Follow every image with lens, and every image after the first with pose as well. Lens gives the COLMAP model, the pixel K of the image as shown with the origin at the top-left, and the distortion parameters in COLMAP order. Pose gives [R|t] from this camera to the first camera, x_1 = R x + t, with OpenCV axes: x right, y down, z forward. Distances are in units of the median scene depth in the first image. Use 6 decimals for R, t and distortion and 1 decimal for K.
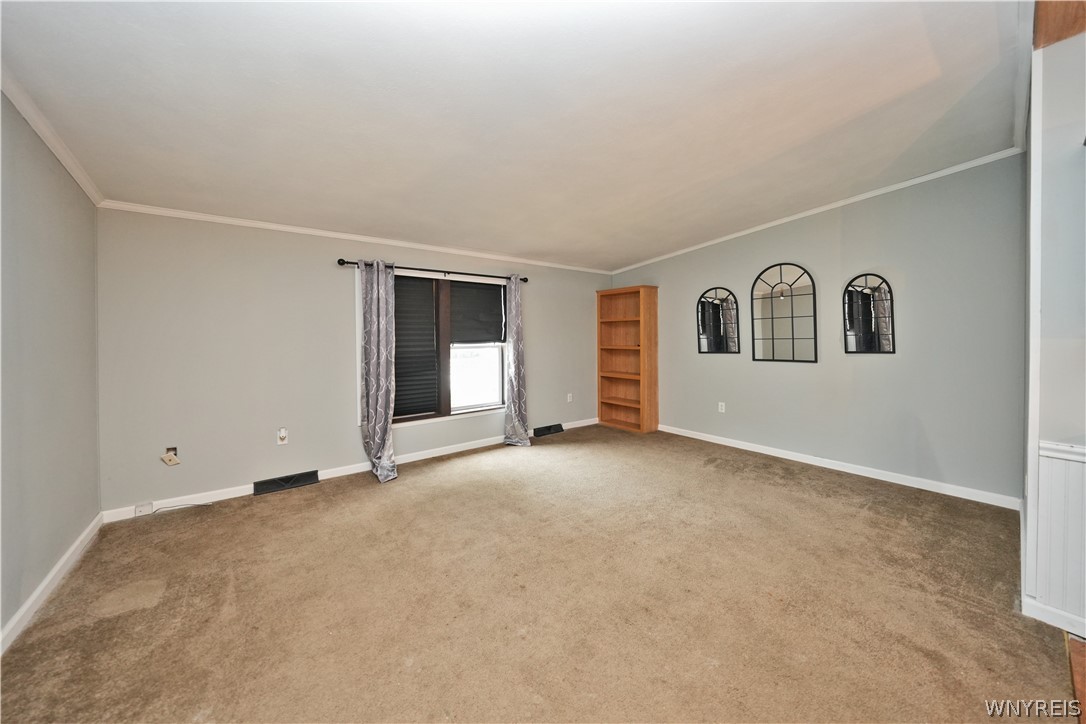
lens RADIAL K [[388.3, 0, 580.9], [0, 388.3, 325.0], [0, 0, 1]] dist [-0.024513, 0.005106]
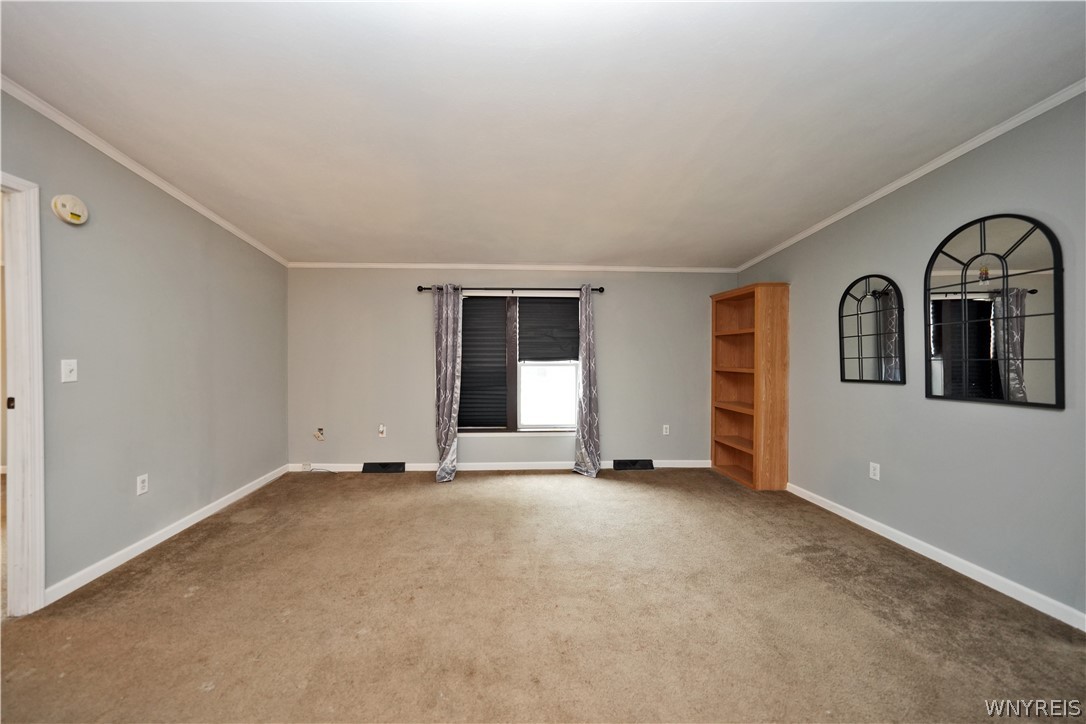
lens RADIAL K [[422.3, 0, 515.8], [0, 422.3, 342.5], [0, 0, 1]] dist [-0.020346, 0.000342]
pose [[0.786789, -0.010588, -0.617131, 0.350443], [0.008161, 0.999944, -0.006751, 0.010367], [0.617168, 0.000275, 0.786831, 0.145706]]
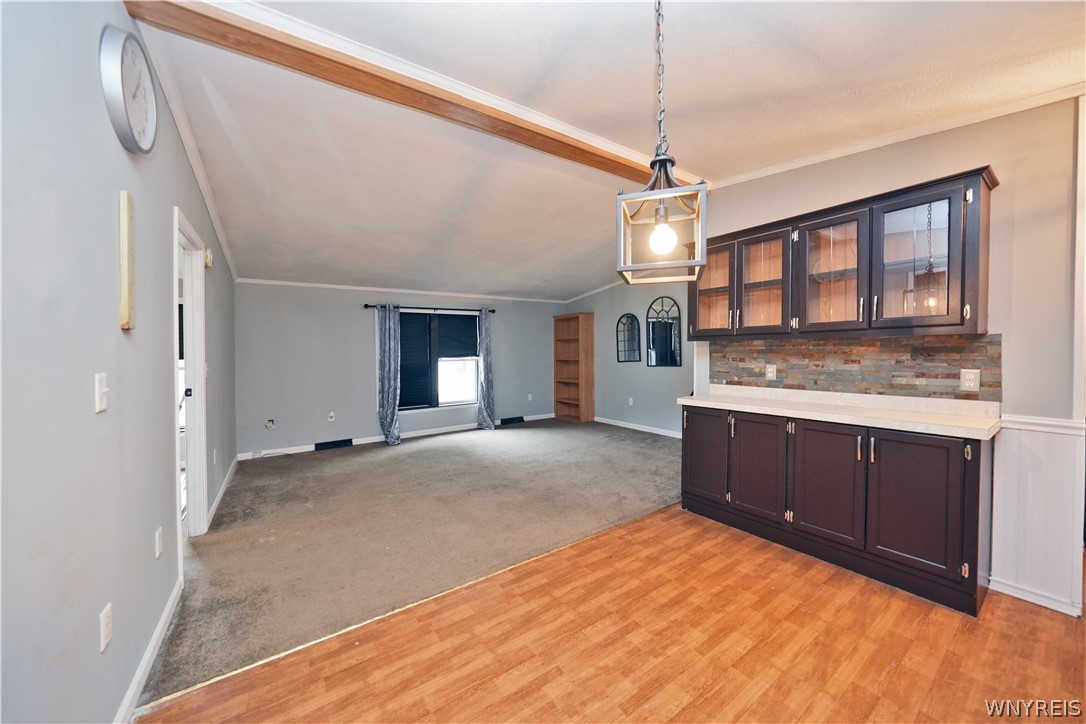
lens RADIAL K [[394.5, 0, 568.1], [0, 394.5, 328.7], [0, 0, 1]] dist [-0.026995, 0.005682]
pose [[0.995237, -0.022323, -0.094895, 0.303742], [0.019275, 0.999272, -0.032918, -0.002292], [0.095561, 0.030932, 0.994943, -0.445518]]
